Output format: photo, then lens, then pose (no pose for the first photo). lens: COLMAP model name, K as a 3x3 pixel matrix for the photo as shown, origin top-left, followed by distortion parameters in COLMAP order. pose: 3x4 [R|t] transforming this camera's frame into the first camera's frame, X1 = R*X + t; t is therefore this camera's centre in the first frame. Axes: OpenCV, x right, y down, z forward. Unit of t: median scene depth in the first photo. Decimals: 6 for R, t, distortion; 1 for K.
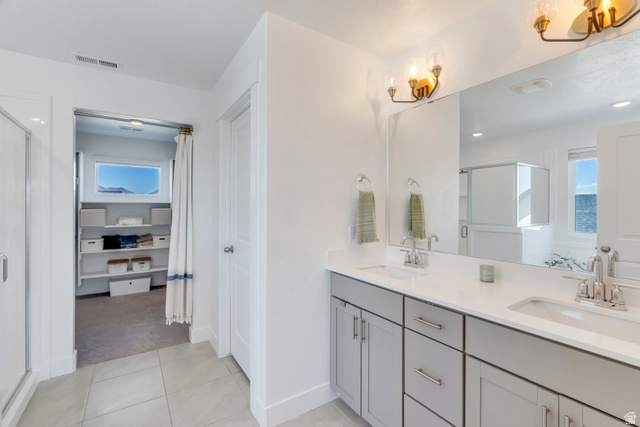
lens RADIAL K [[285.7, 0, 318.9], [0, 285.7, 207.9], [0, 0, 1]] dist [-0.009138, 0.000166]
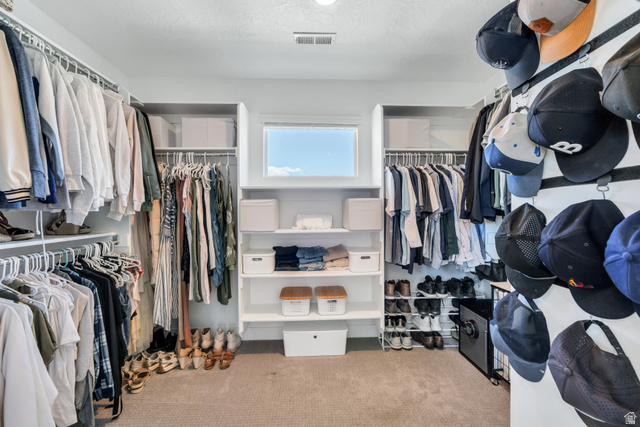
lens RADIAL K [[285.7, 0, 319.4], [0, 285.7, 214.9], [0, 0, 1]] dist [-0.009138, 0.000166]
pose [[0.858991, -0.006710, -0.511947, -0.367988], [0.008065, 0.999967, 0.000427, 0.032212], [0.511927, -0.004495, 0.859017, 0.527309]]
